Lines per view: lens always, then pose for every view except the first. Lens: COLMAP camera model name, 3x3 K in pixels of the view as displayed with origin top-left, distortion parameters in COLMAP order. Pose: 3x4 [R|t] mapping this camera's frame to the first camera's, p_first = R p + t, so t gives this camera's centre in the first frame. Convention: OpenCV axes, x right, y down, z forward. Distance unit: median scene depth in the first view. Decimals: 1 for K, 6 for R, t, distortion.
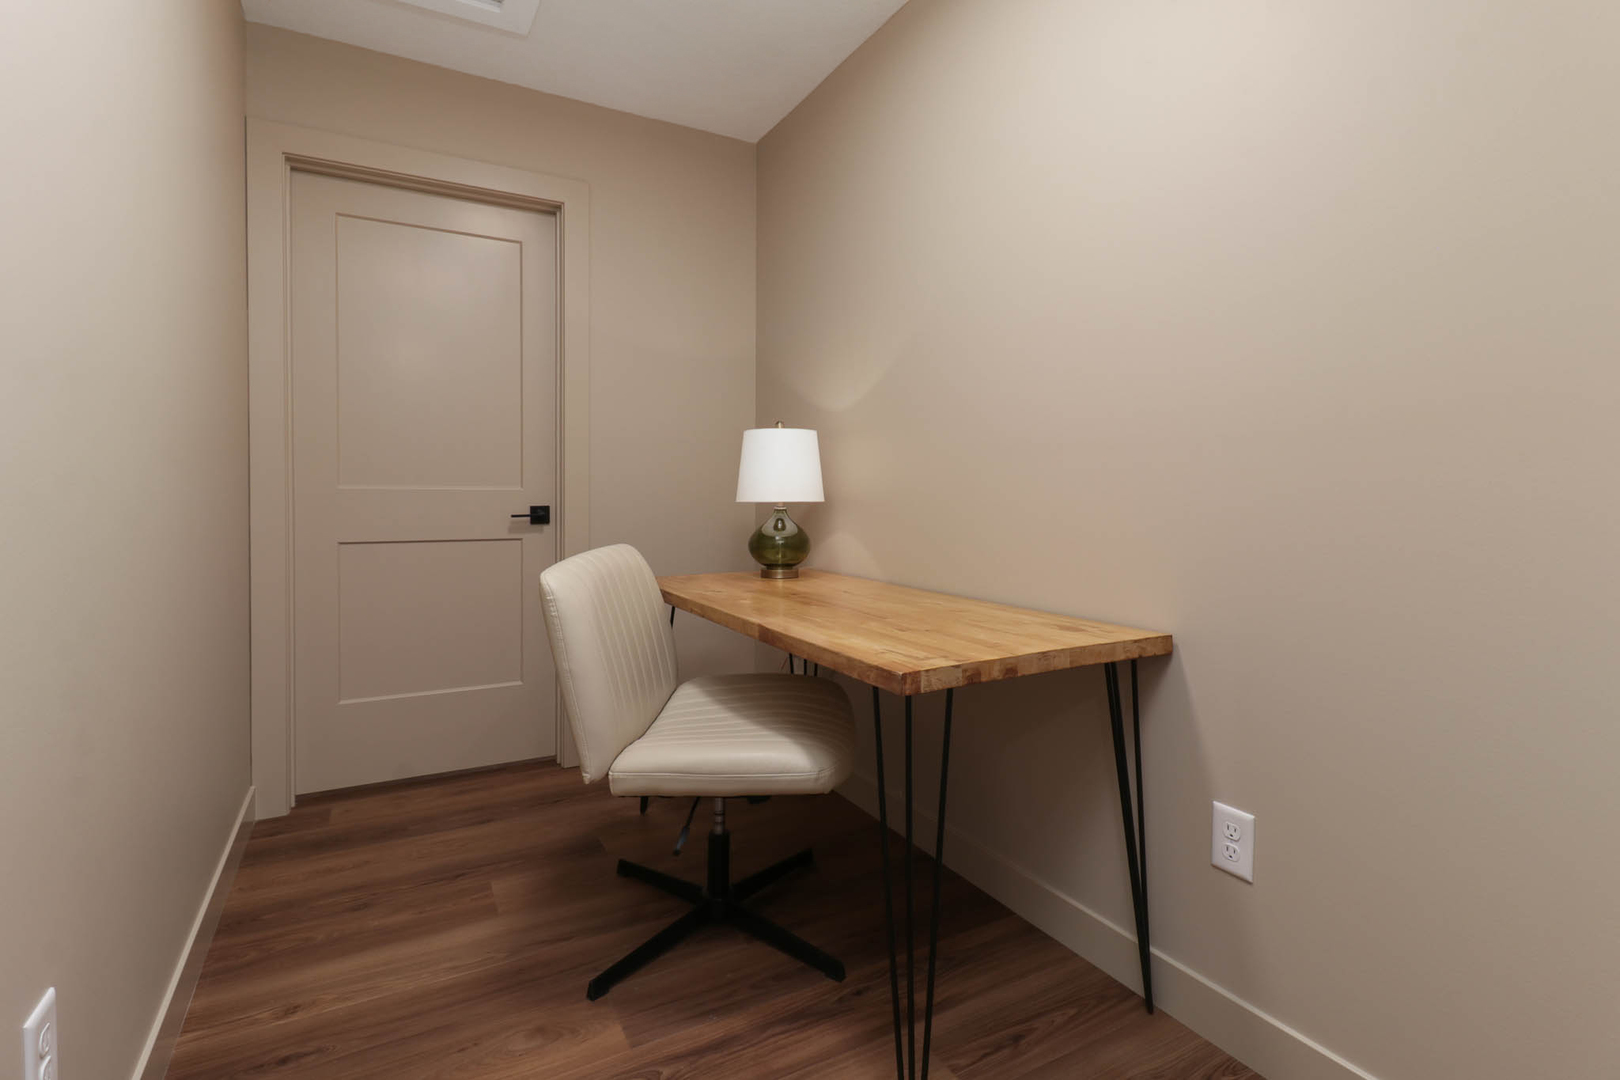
lens RADIAL K [[778.7, 0, 804.8], [0, 778.7, 513.0], [0, 0, 1]] dist [0.001898, -0.007953]
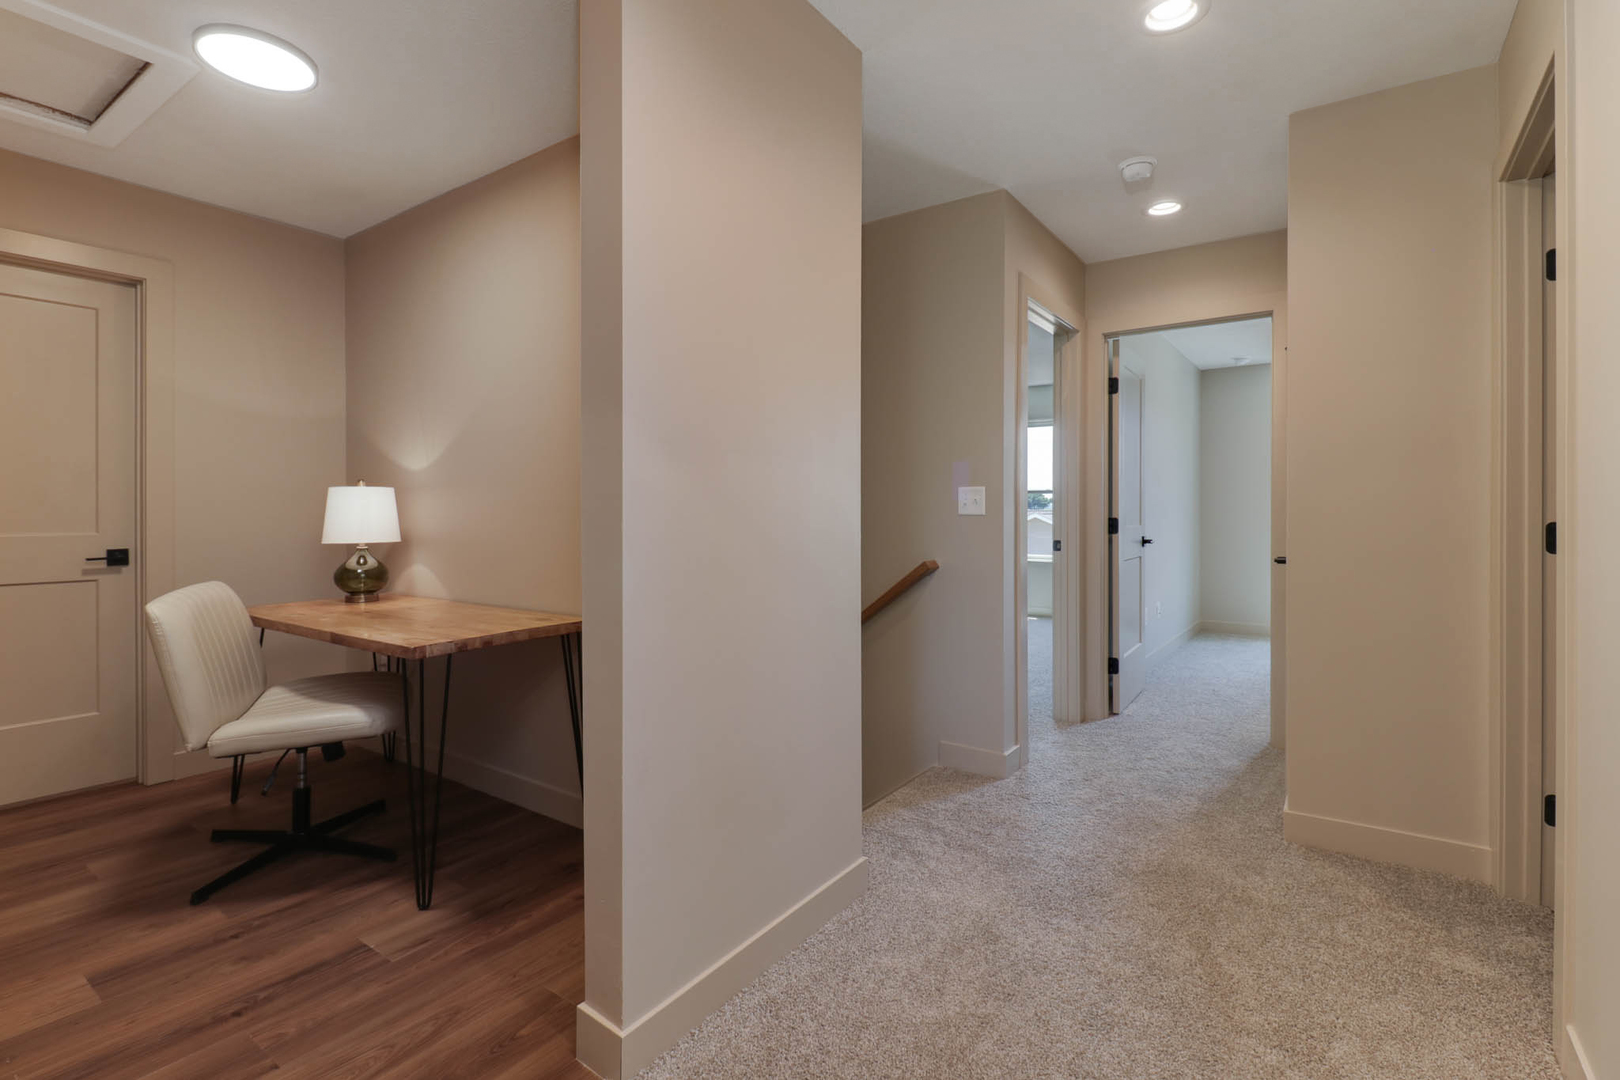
lens RADIAL K [[778.7, 0, 804.8], [0, 778.7, 513.0], [0, 0, 1]] dist [0.001898, -0.007953]
pose [[0.905821, -0.008696, 0.423572, 0.097453], [0.019600, 0.999579, -0.021393, -0.023960], [-0.423208, 0.027680, 0.905610, -0.531324]]
